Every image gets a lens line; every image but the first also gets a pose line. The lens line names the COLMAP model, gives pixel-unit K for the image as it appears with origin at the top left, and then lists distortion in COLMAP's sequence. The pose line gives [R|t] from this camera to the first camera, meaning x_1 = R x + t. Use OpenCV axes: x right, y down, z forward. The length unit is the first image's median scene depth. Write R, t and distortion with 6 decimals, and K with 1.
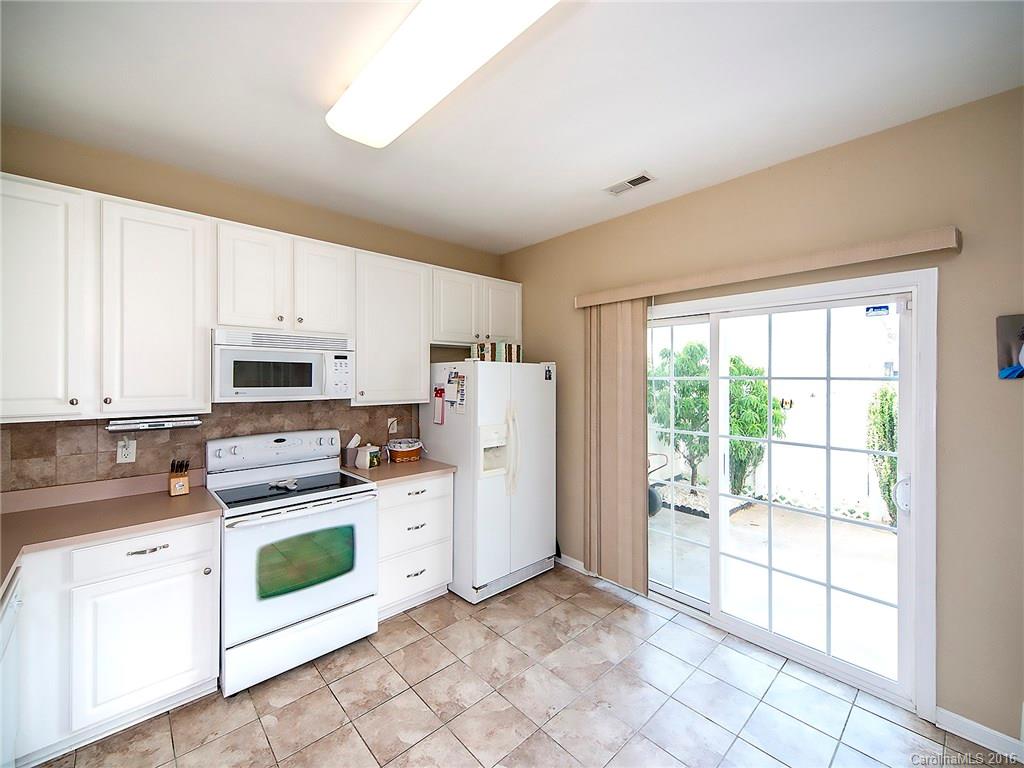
lens RADIAL K [[416.9, 0, 502.3], [0, 416.9, 378.1], [0, 0, 1]] dist [0.001093, -0.002272]
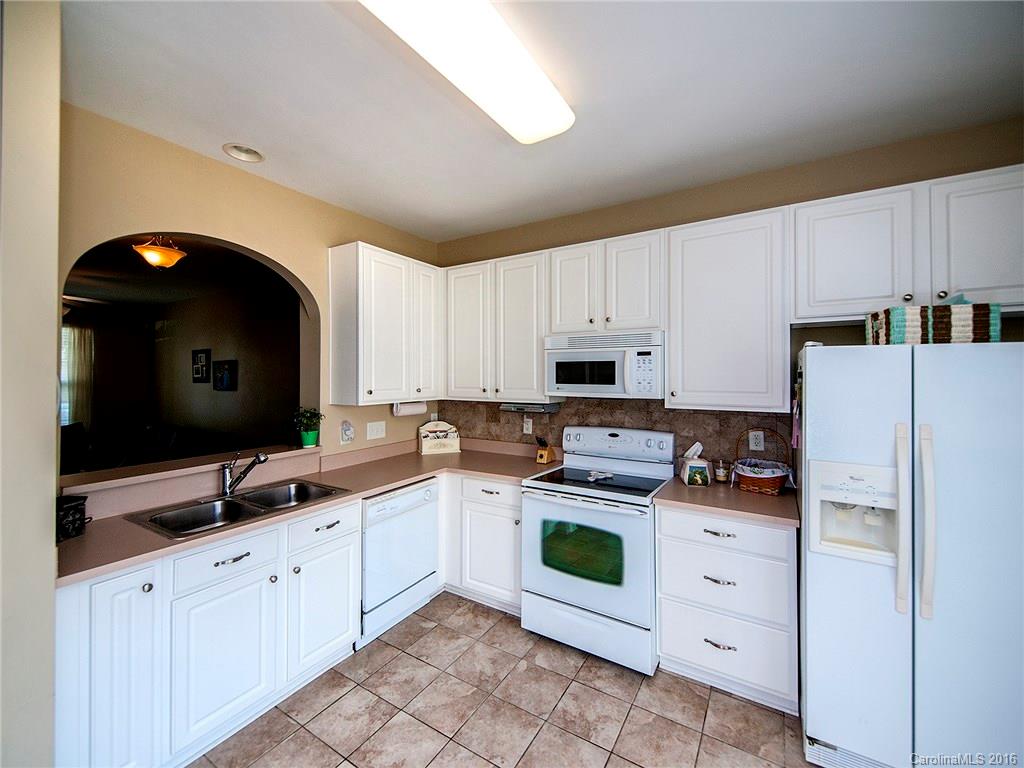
lens RADIAL K [[416.9, 0, 505.1], [0, 416.9, 371.8], [0, 0, 1]] dist [0.001093, -0.002272]
pose [[0.262590, -0.008774, -0.964868, 0.455564], [-0.002547, 0.999949, -0.009786, 0.000182], [0.964904, 0.005027, 0.262554, 0.504135]]
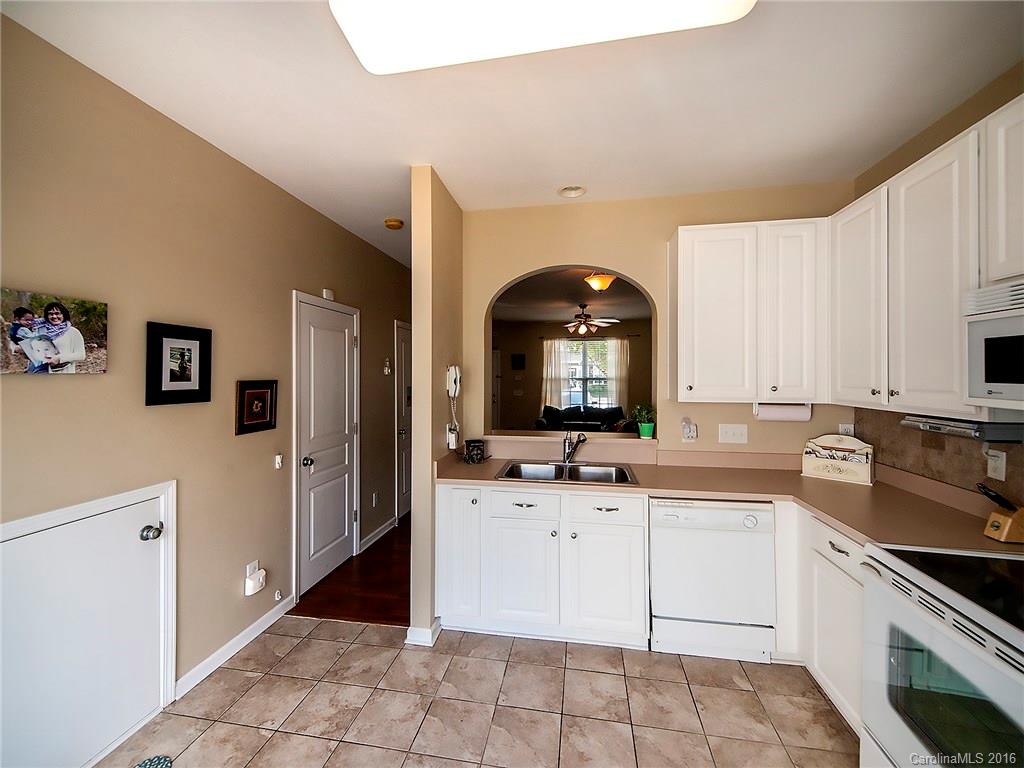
lens RADIAL K [[416.9, 0, 507.4], [0, 416.9, 373.4], [0, 0, 1]] dist [0.001093, -0.002272]
pose [[-0.791282, -0.003232, -0.611442, 0.259597], [-0.004847, 0.999988, 0.000987, 0.011175], [0.611432, 0.003744, -0.791288, 0.985885]]
